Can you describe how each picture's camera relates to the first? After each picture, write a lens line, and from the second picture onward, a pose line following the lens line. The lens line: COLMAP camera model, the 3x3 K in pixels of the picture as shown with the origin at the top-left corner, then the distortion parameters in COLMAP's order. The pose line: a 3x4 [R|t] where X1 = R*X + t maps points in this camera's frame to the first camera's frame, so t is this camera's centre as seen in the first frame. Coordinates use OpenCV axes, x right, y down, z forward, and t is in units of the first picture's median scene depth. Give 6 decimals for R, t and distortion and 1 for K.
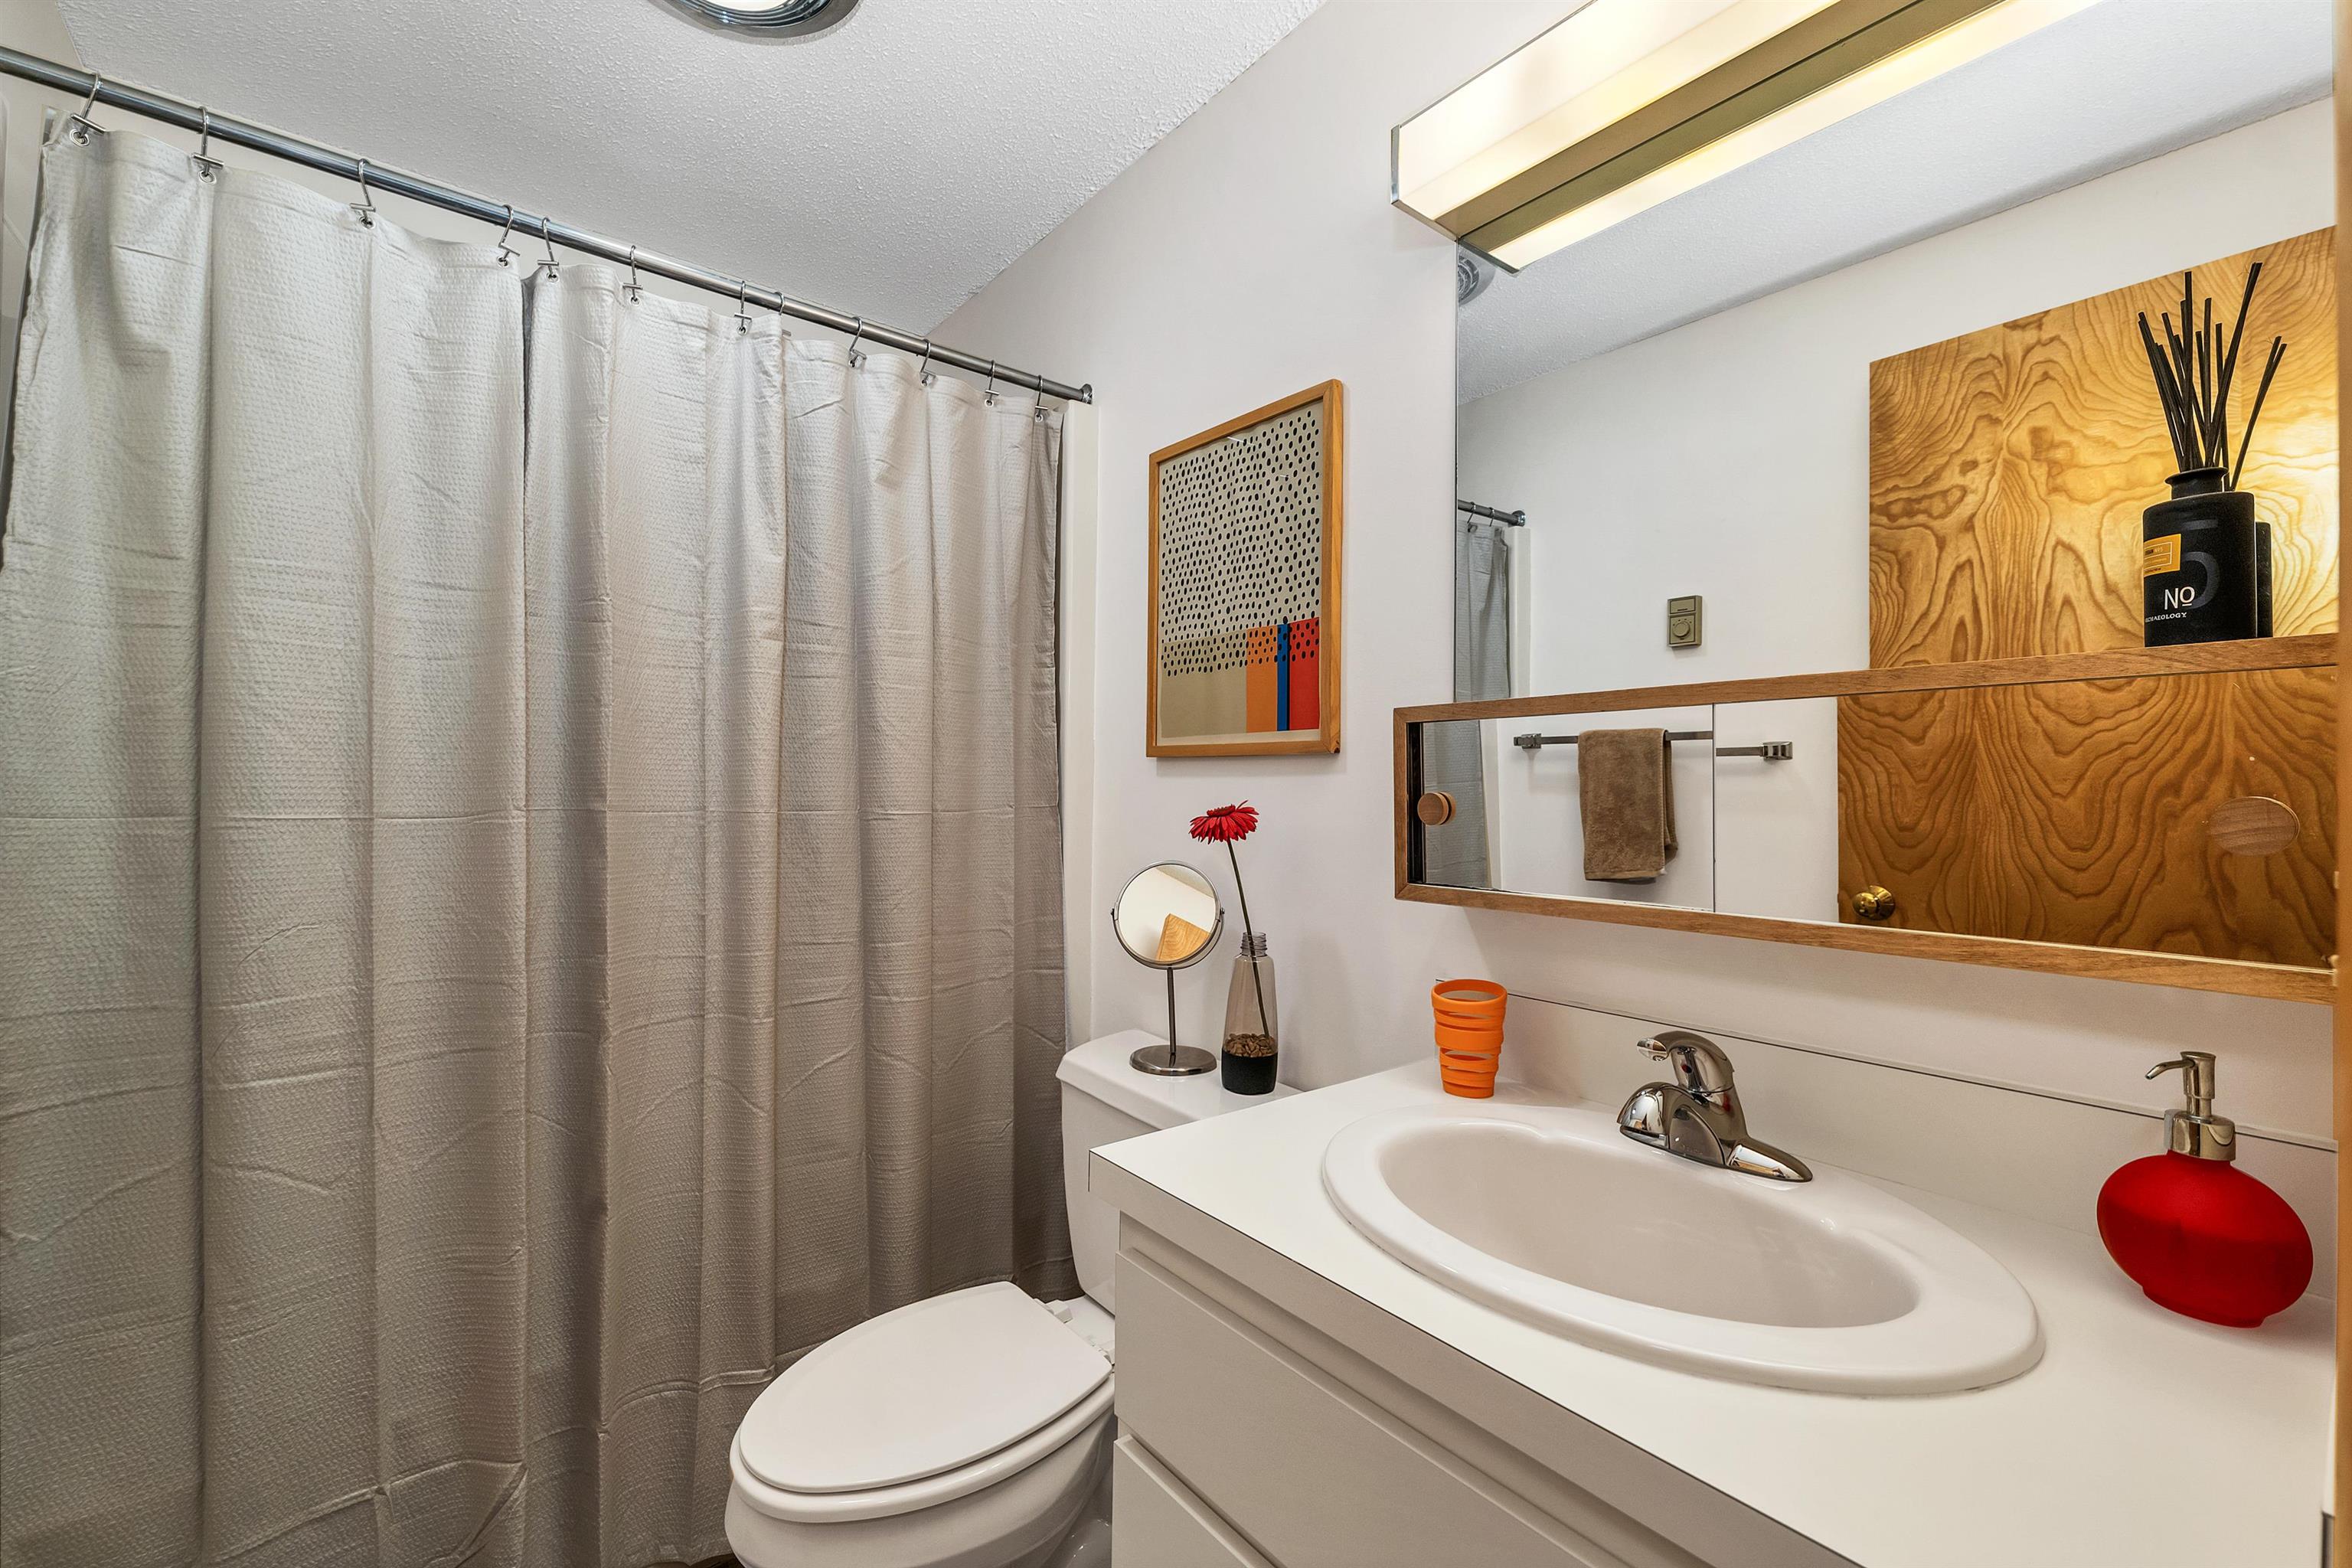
lens RADIAL K [[965.4, 0, 1176.0], [0, 965.4, 784.0], [0, 0, 1]] dist [-0.000140, -0.000069]
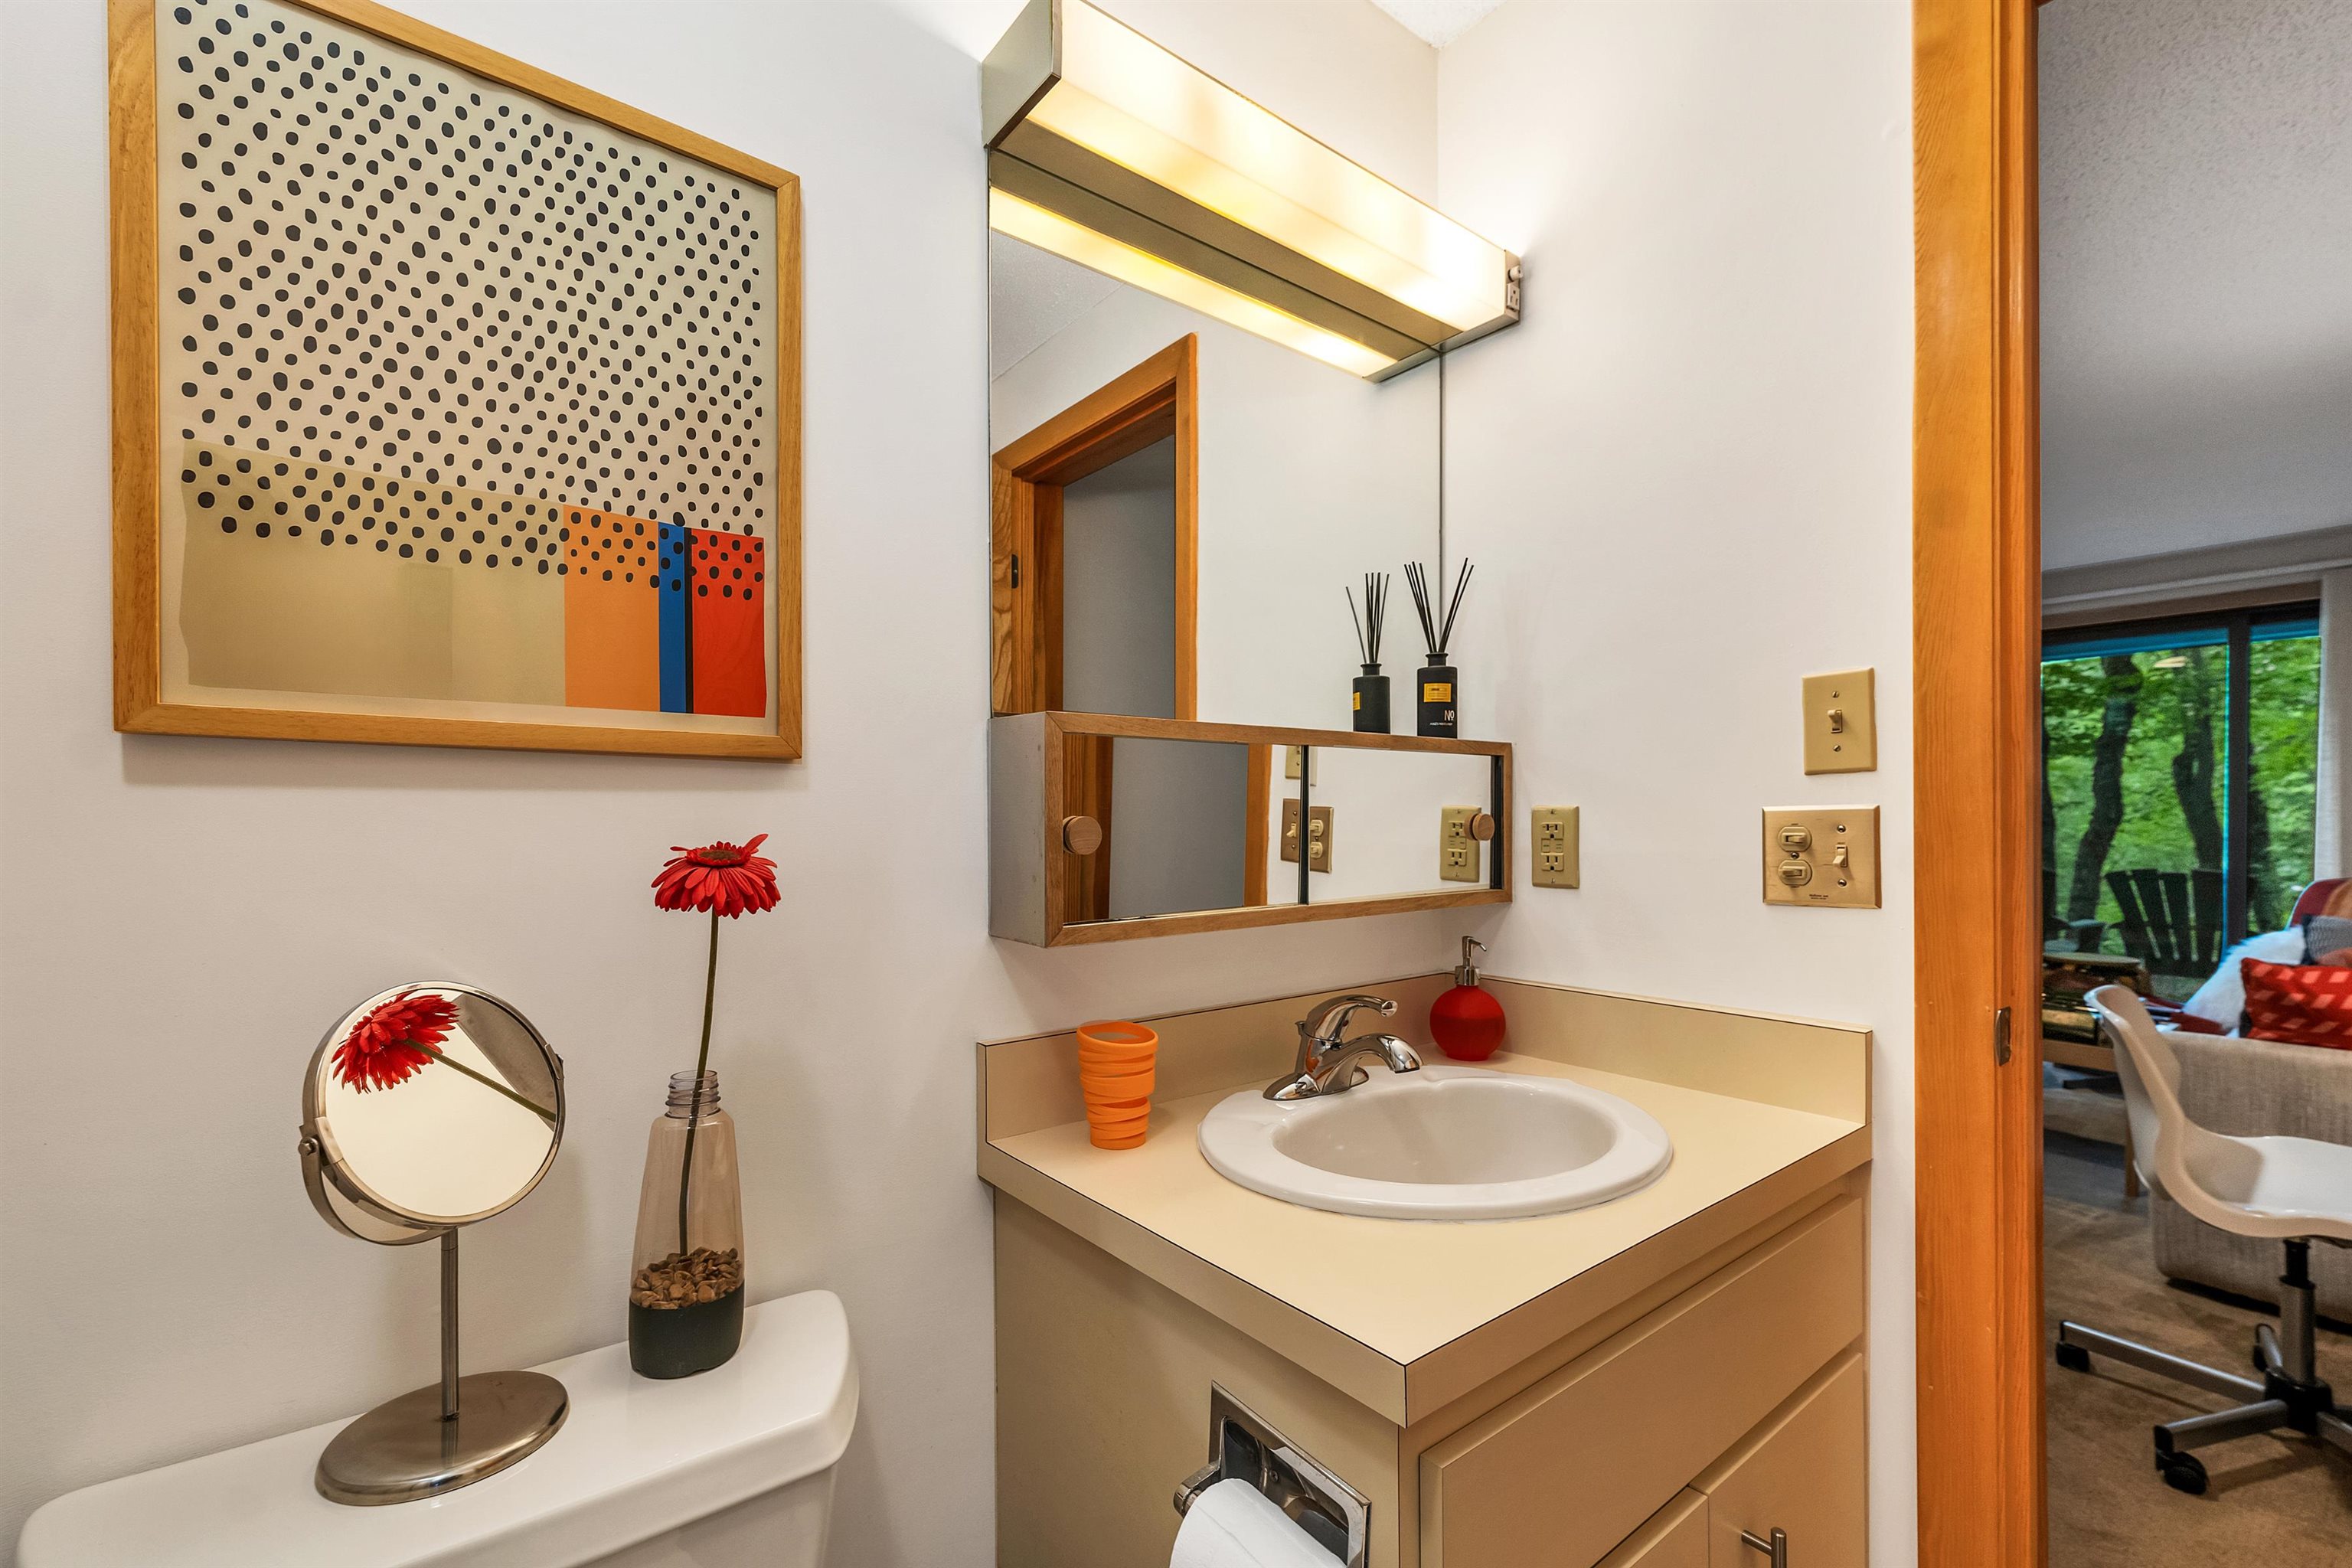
lens RADIAL K [[1003.1, 0, 1176.2], [0, 1003.1, 828.5], [0, 0, 1]] dist [0.003247, 0.000088]
pose [[0.007326, -0.017974, 0.999812, -0.478371], [-0.000777, 0.999838, 0.017981, 0.002803], [-0.999973, -0.000909, 0.007311, 0.692490]]
